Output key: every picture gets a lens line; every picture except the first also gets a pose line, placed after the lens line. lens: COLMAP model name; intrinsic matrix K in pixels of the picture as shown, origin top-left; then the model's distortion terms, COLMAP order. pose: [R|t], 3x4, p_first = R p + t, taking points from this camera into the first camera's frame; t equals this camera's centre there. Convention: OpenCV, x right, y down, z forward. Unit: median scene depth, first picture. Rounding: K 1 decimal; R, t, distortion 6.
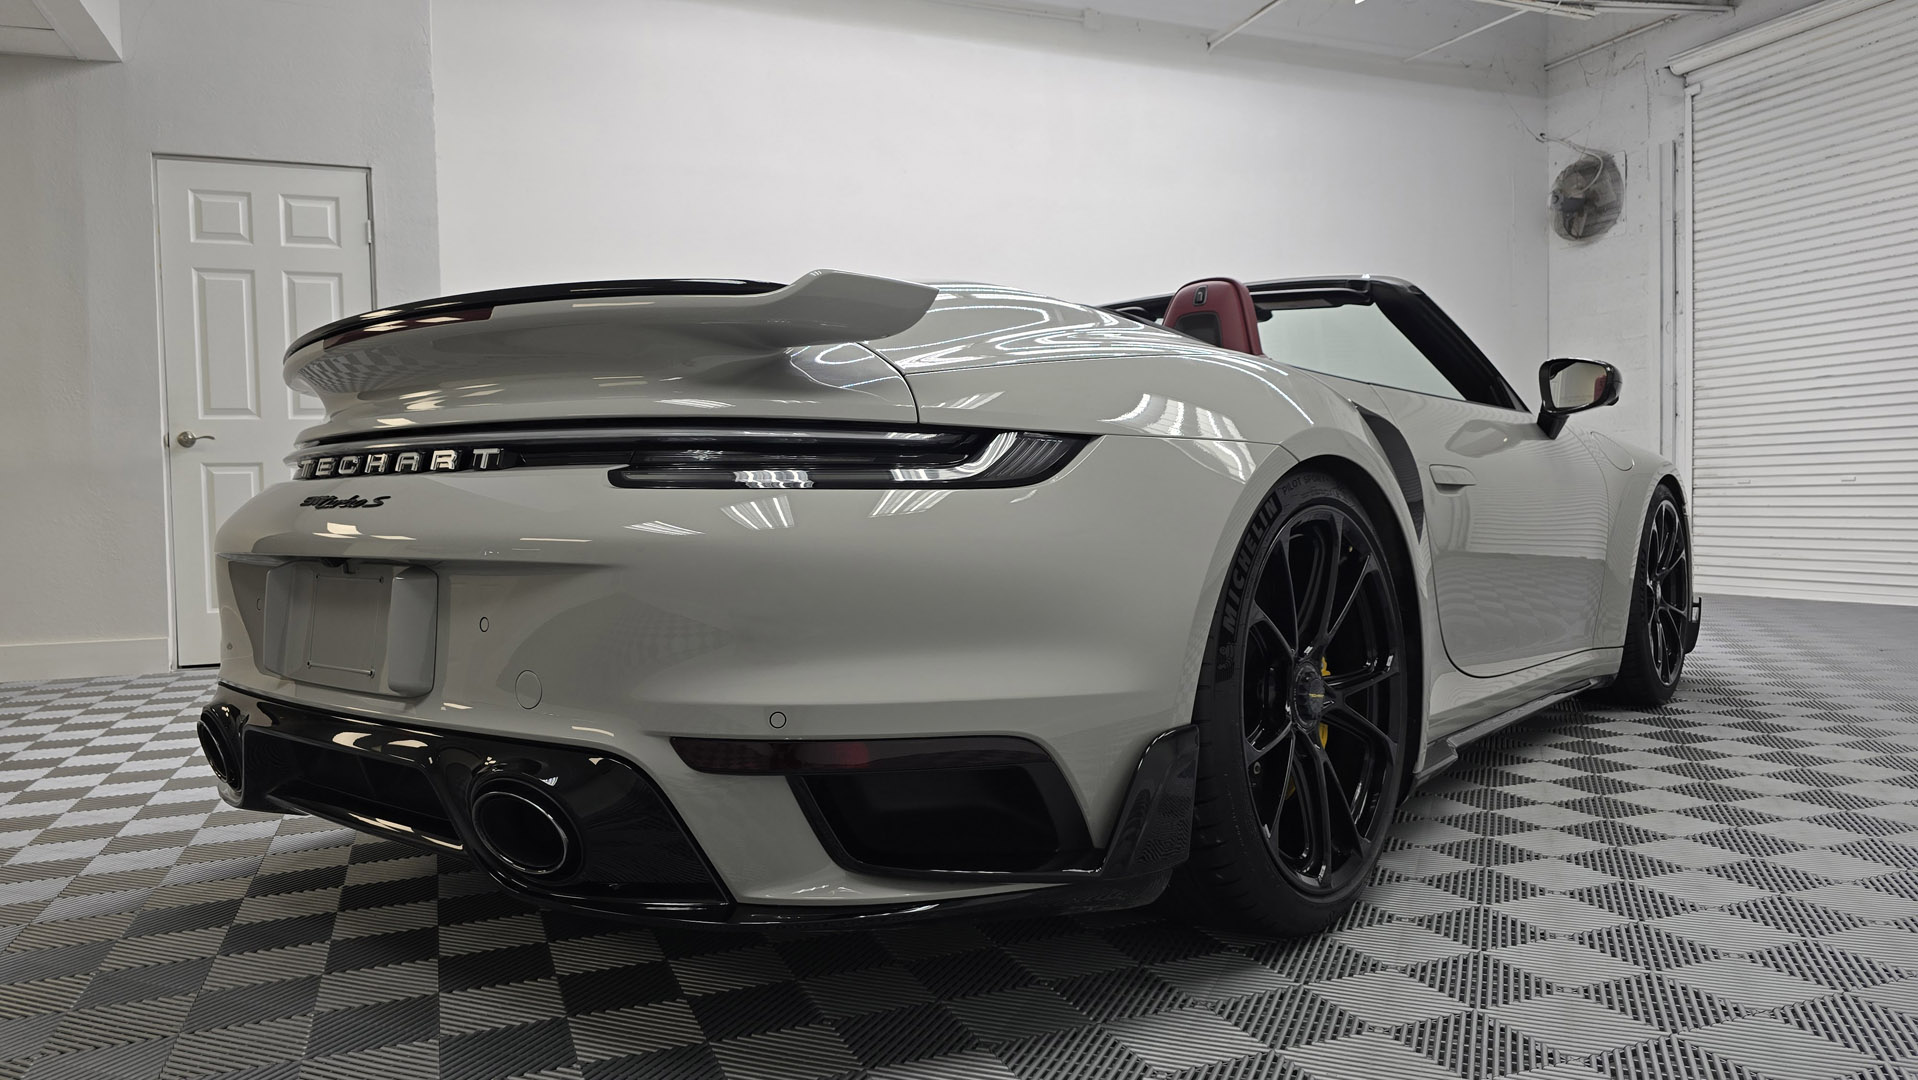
lens RADIAL K [[1297.6, 0, 948.3], [0, 1297.6, 546.7], [0, 0, 1]] dist [0.043251, -0.035985]
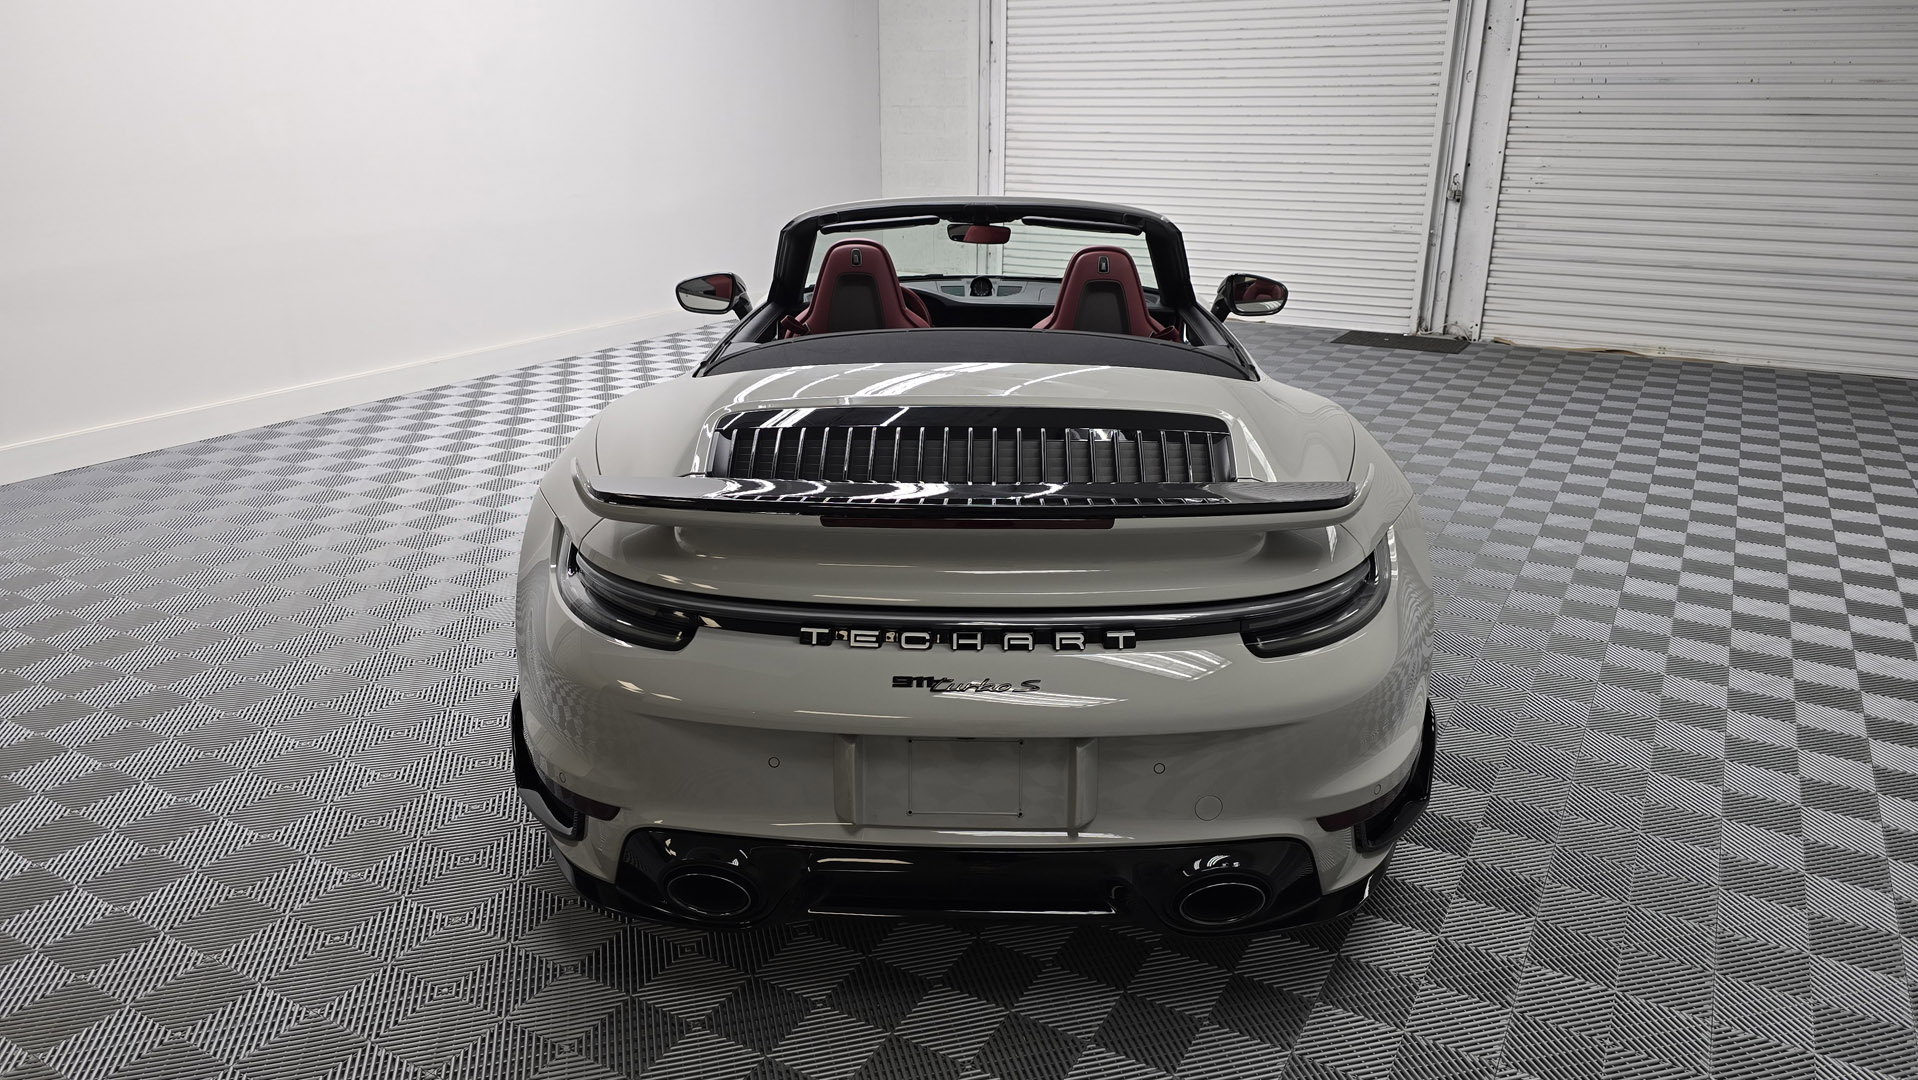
lens RADIAL K [[1297.9, 0, 959.0], [0, 1297.9, 540.0], [0, 0, 1]] dist [0.047319, -0.039214]
pose [[0.783883, -0.186570, 0.592216, -0.484347], [0.007784, 0.956666, 0.291083, -0.212026], [-0.620860, -0.223565, 0.751366, 0.070725]]
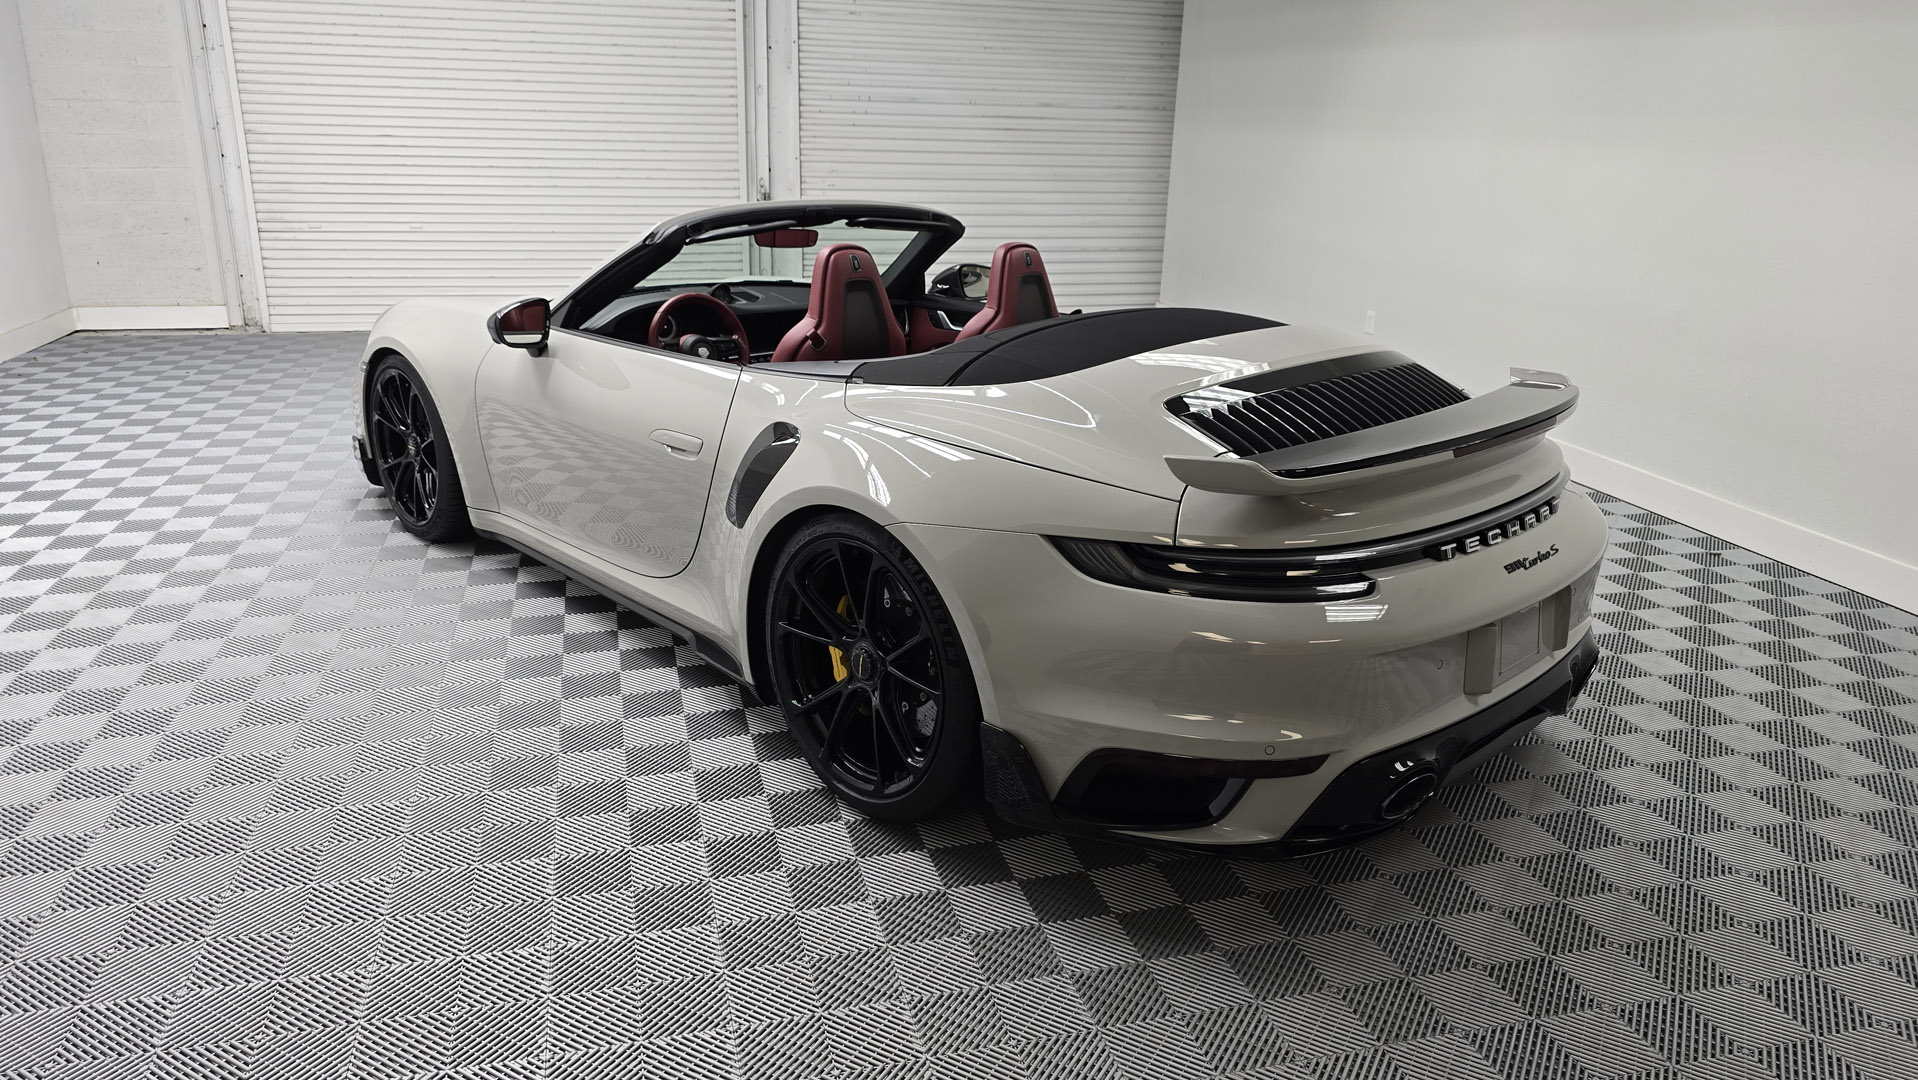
lens RADIAL K [[1297.6, 0, 948.3], [0, 1297.6, 546.7], [0, 0, 1]] dist [0.043251, -0.035985]
pose [[0.115427, -0.295189, 0.948441, -0.841153], [0.008087, 0.955071, 0.296268, -0.213588], [-0.993283, -0.026527, 0.112628, 0.643441]]
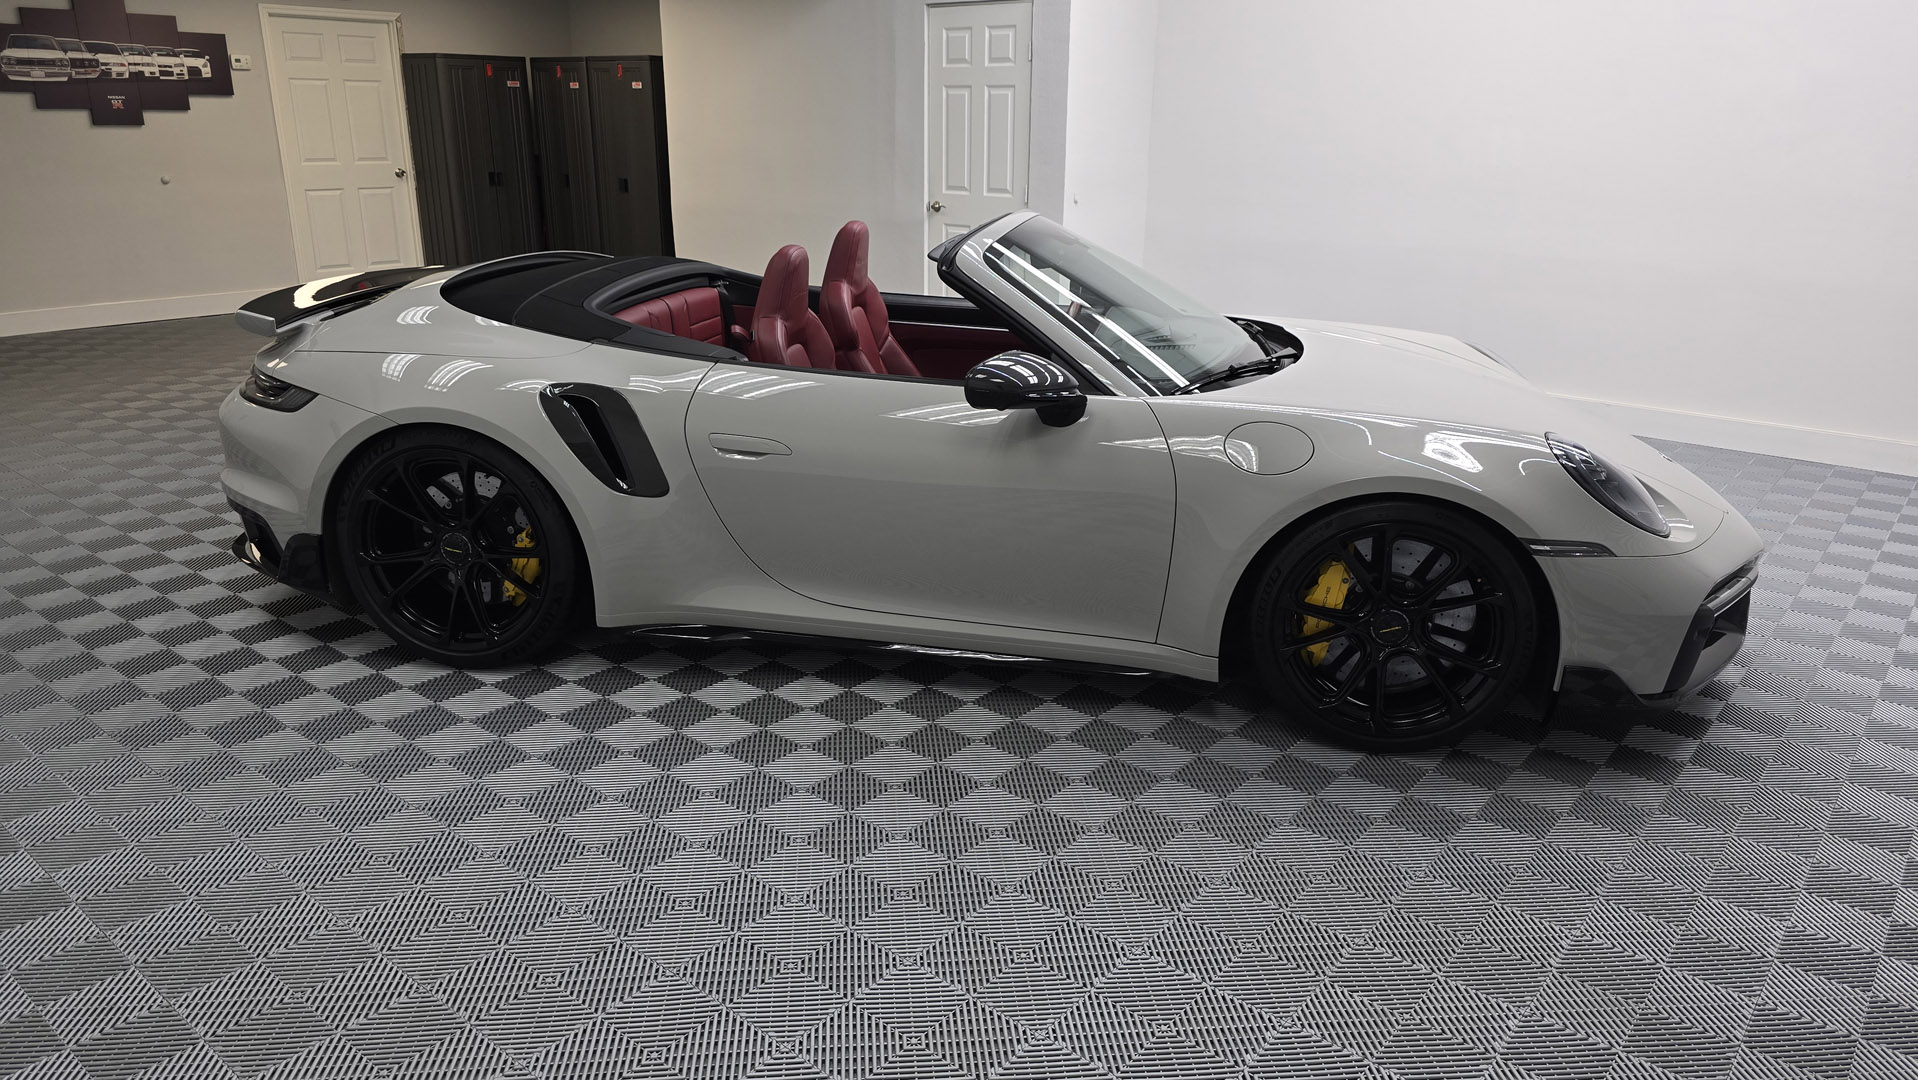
lens RADIAL K [[1297.9, 0, 959.0], [0, 1297.9, 540.0], [0, 0, 1]] dist [0.047319, -0.039214]
pose [[0.470700, 0.300643, -0.829491, 1.009666], [-0.055542, 0.948386, 0.312217, -0.240766], [0.880544, -0.100888, 0.463103, 0.376614]]
